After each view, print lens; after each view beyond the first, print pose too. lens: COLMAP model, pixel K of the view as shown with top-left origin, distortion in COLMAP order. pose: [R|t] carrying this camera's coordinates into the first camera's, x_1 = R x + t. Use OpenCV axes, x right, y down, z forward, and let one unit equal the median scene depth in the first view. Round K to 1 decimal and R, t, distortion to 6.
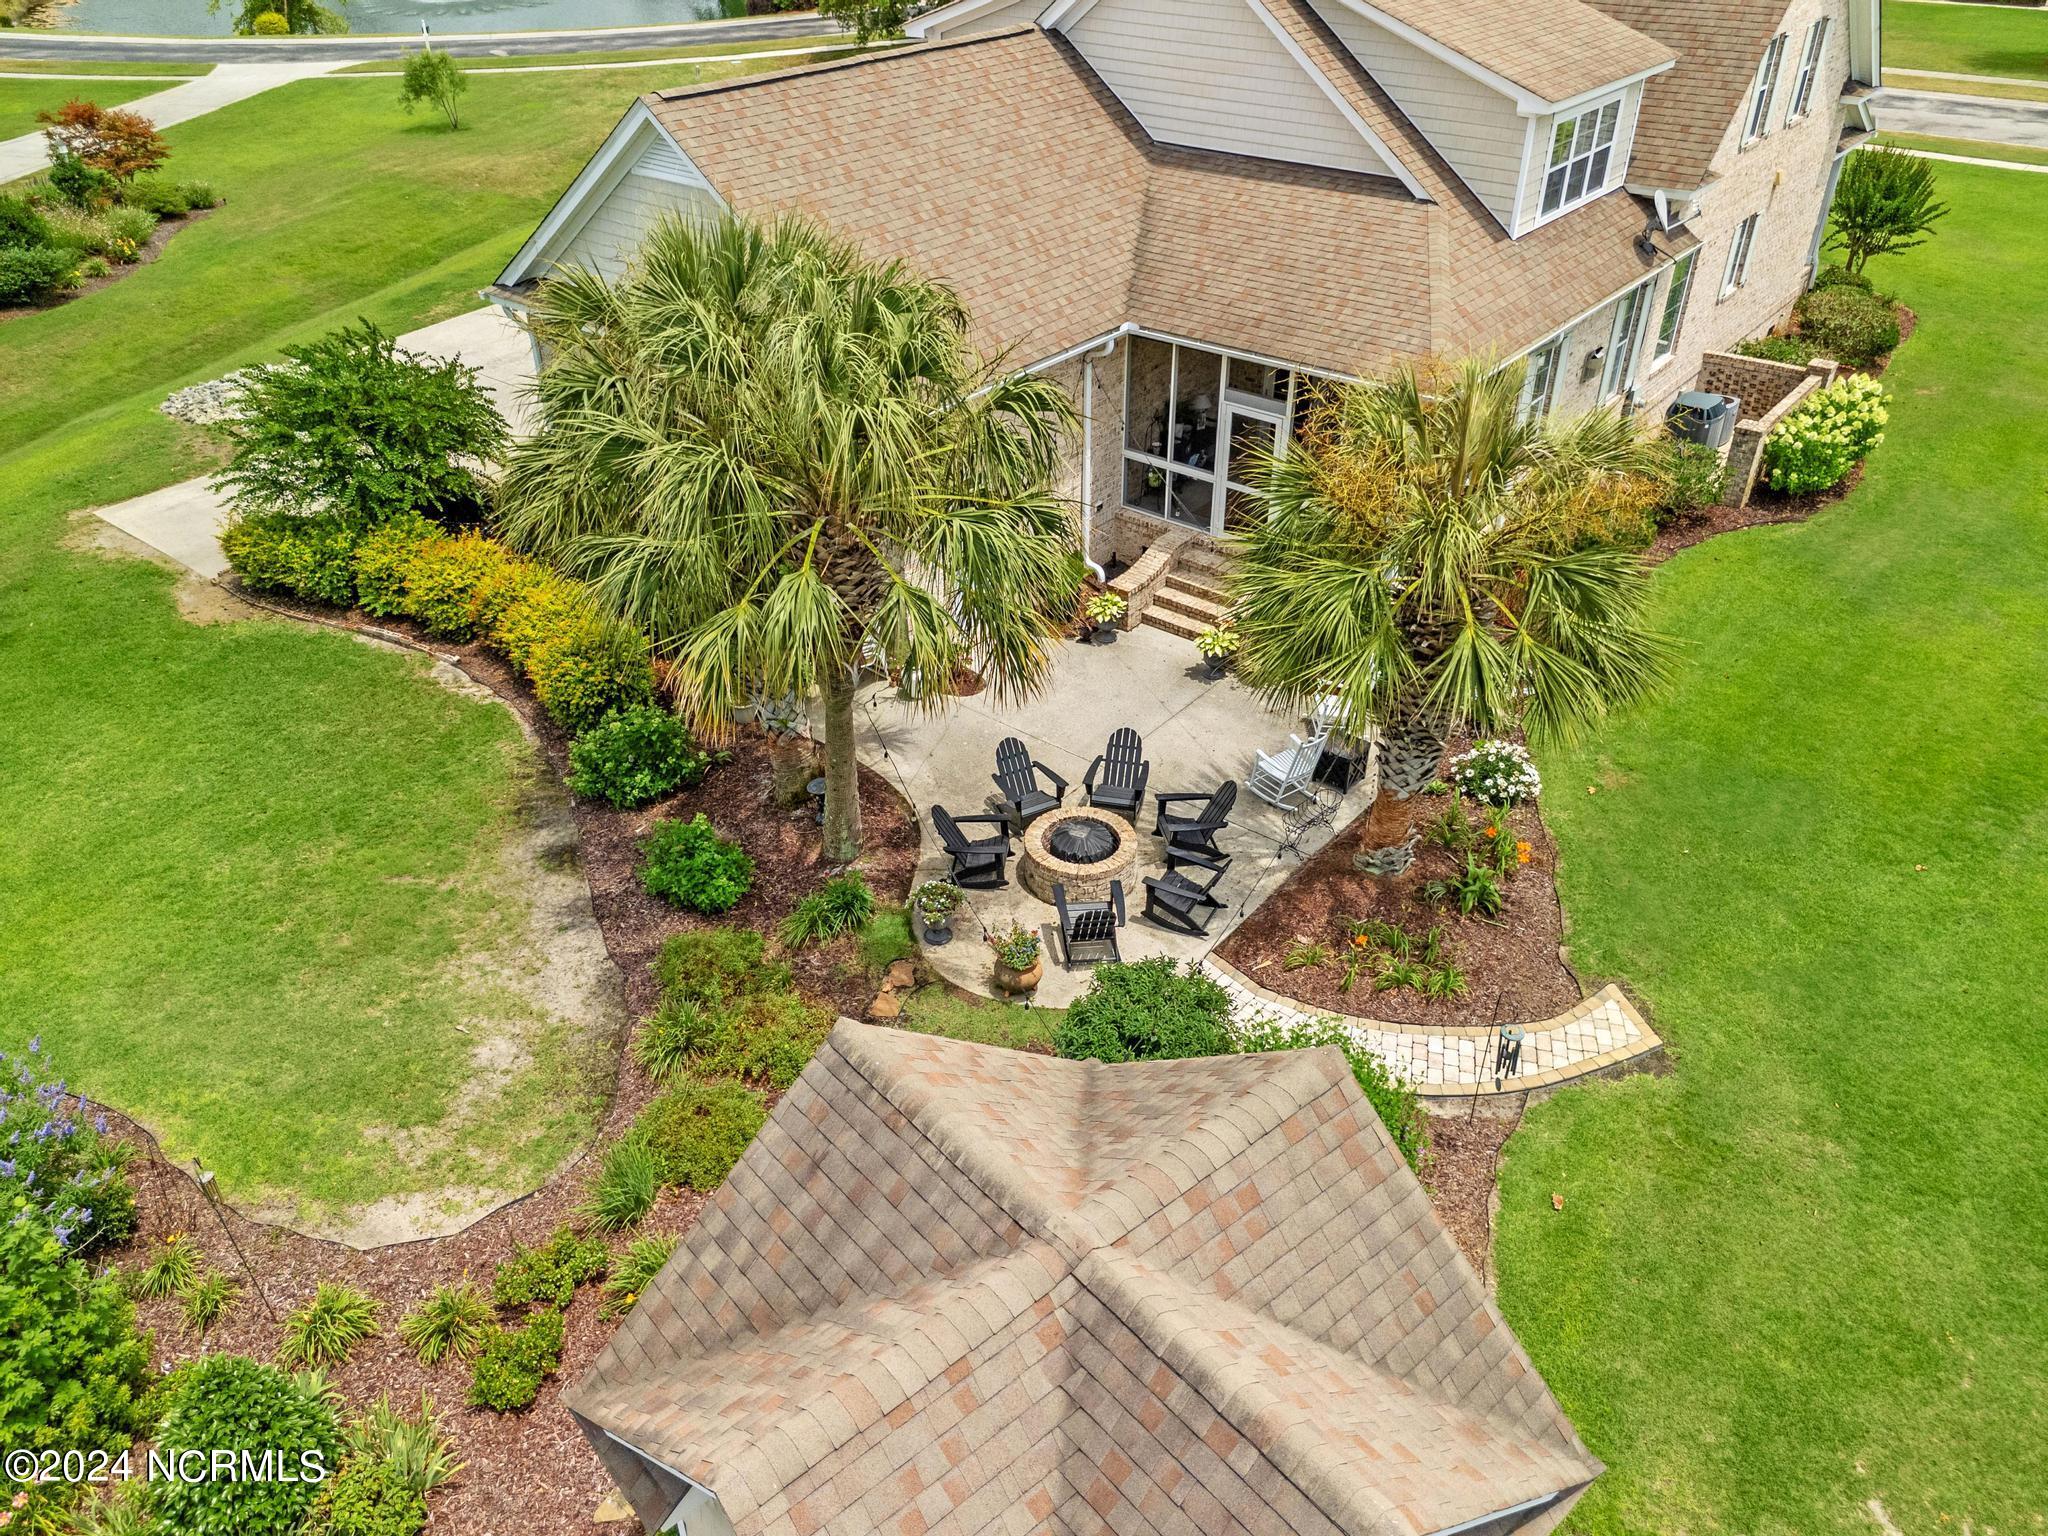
lens RADIAL K [[1525.8, 0, 1029.3], [0, 1525.8, 770.6], [0, 0, 1]] dist [0.011735, 0.002443]
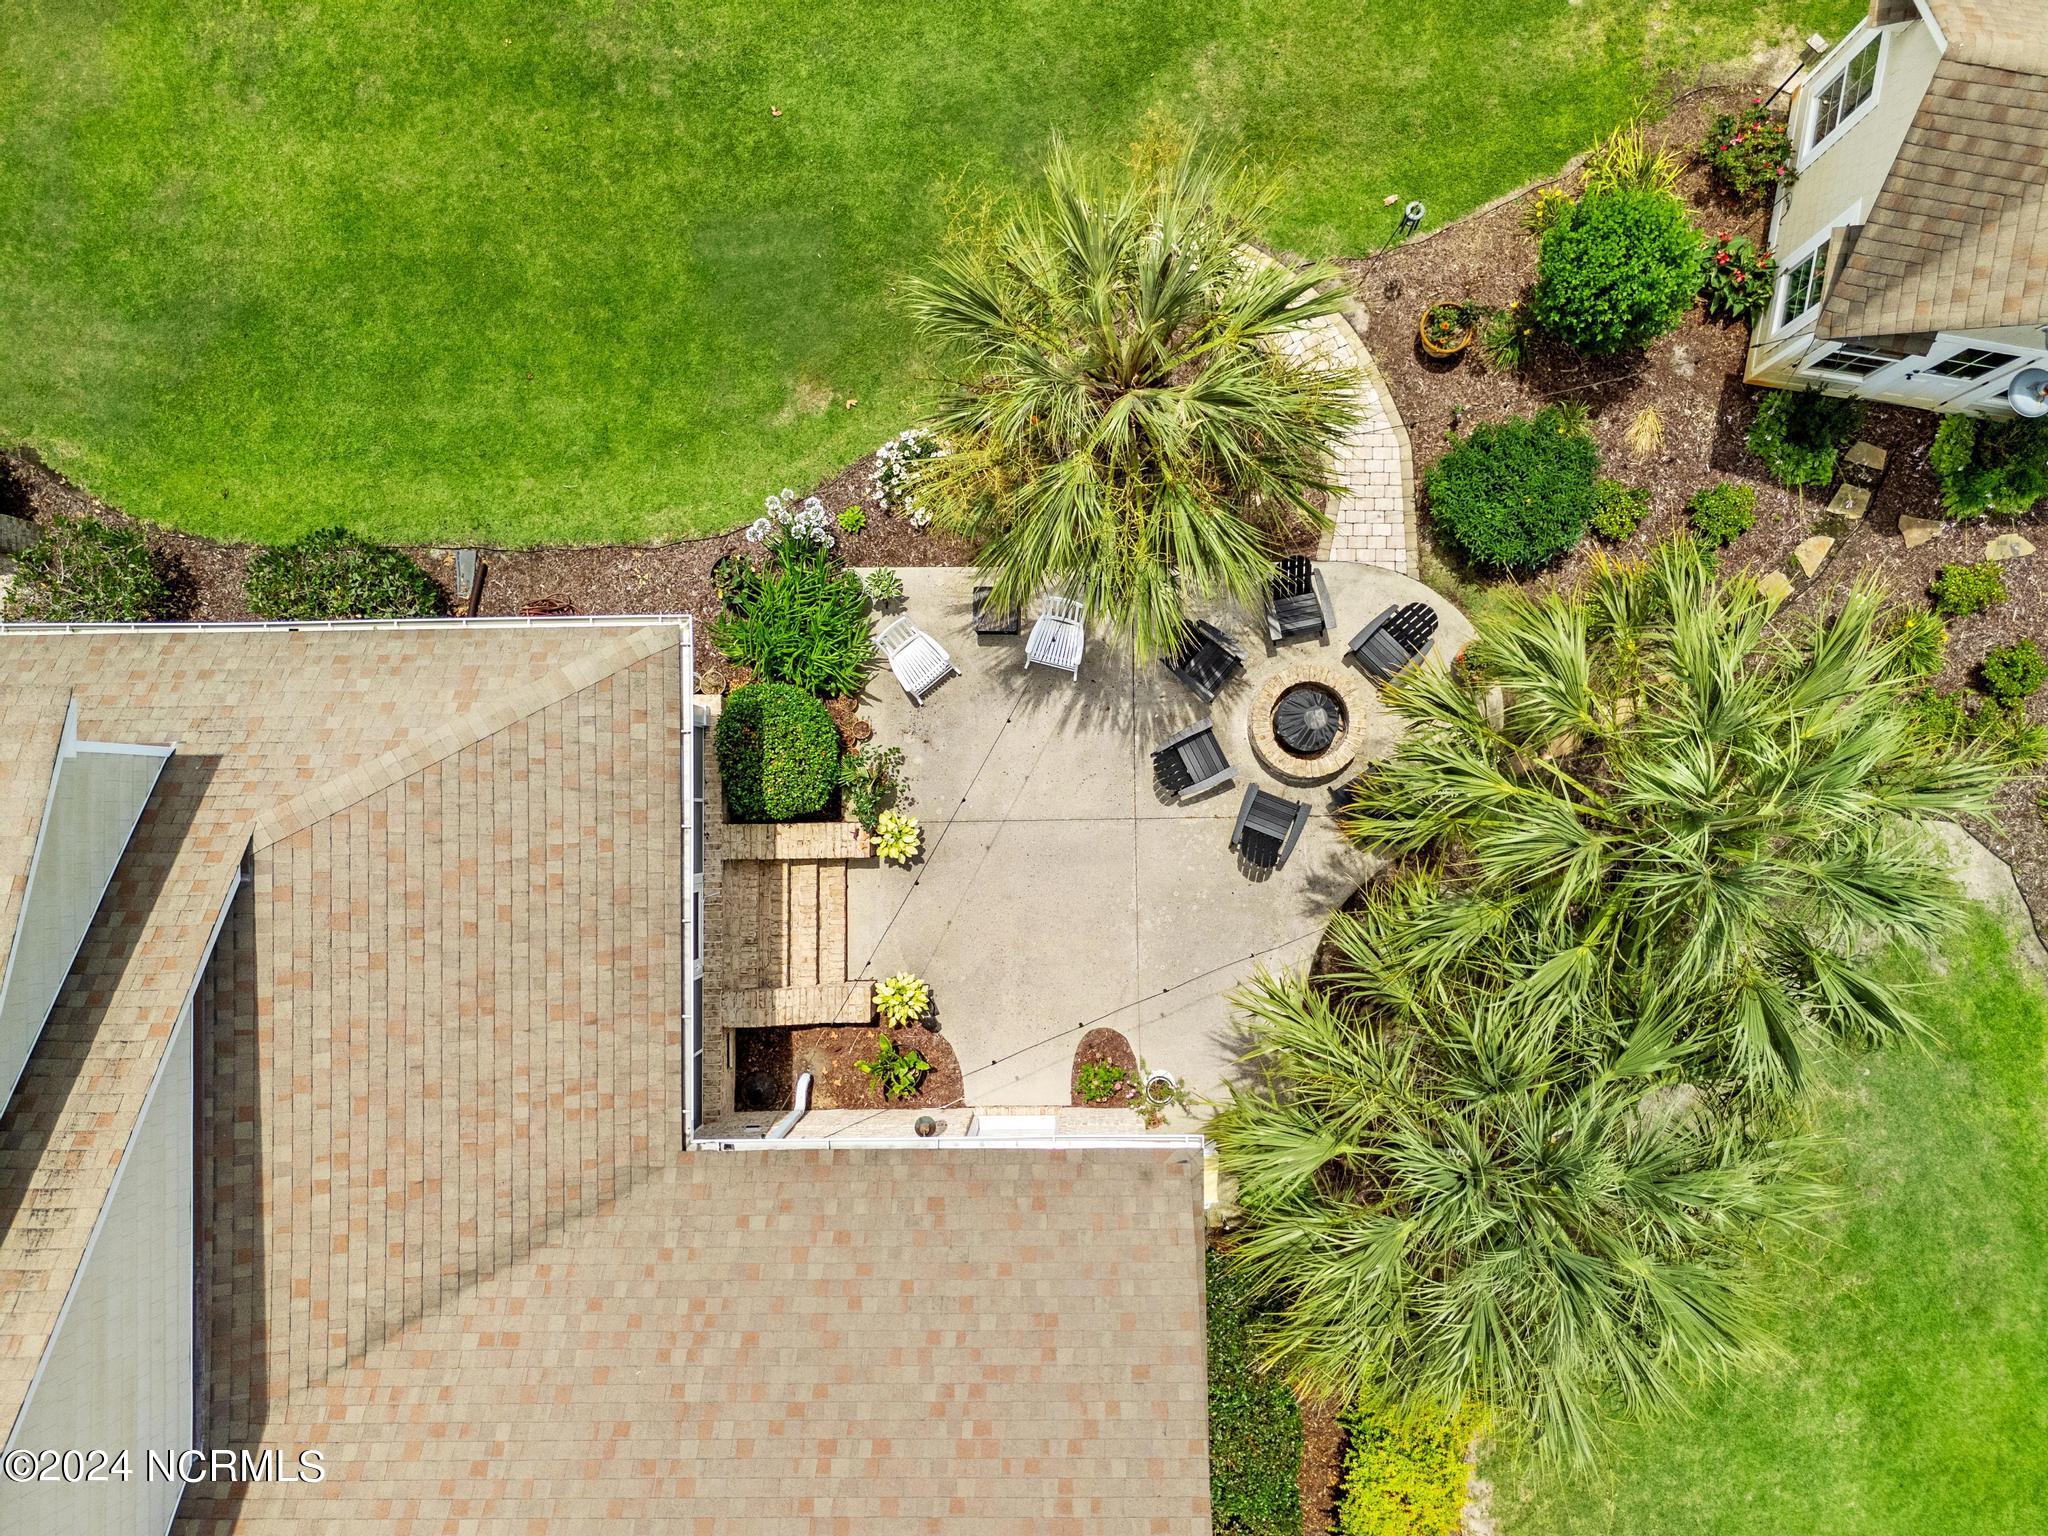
lens RADIAL K [[1474.0, 0, 1018.9], [0, 1474.0, 772.6], [0, 0, 1]] dist [0.020357, -0.007233]
pose [[-0.636534, -0.769405, 0.053293, 0.078097], [0.464402, -0.327200, 0.822965, -0.847738], [-0.615757, 0.548594, 0.565587, 0.577247]]
